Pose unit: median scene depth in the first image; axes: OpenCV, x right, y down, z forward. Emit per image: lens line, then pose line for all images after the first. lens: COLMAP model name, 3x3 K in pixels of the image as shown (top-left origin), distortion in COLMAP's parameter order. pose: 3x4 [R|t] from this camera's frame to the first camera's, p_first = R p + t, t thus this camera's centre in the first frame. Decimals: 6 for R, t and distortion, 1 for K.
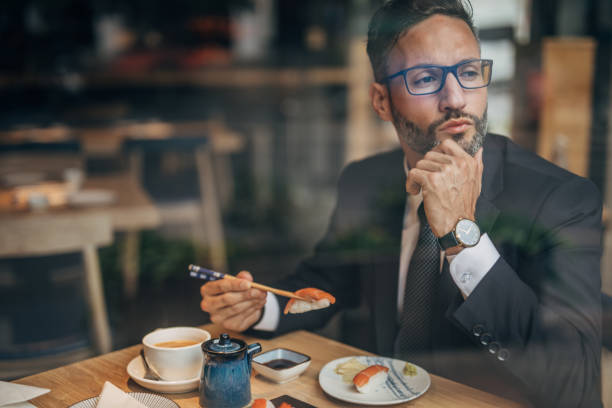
lens RADIAL K [[854.9, 0, 306.4], [0, 854.9, 212.3], [0, 0, 1]] dist [-0.002536, 0.043203]
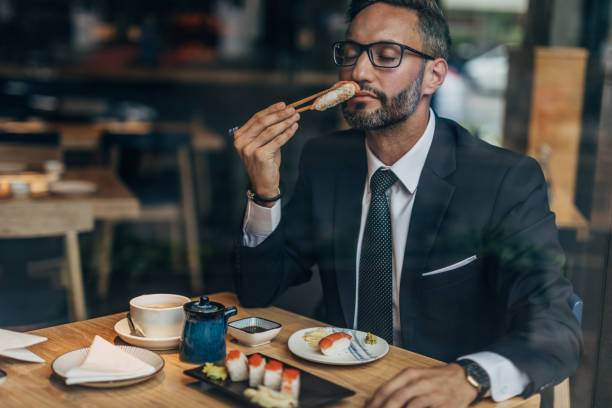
lens RADIAL K [[942.5, 0, 287.6], [0, 942.5, 204.7], [0, 0, 1]] dist [0.008670, 0.008192]
pose [[0.999281, 0.037687, -0.004020, 0.012239], [-0.037781, 0.998935, -0.026493, 0.047574], [0.003017, 0.026625, 0.999641, -0.218144]]
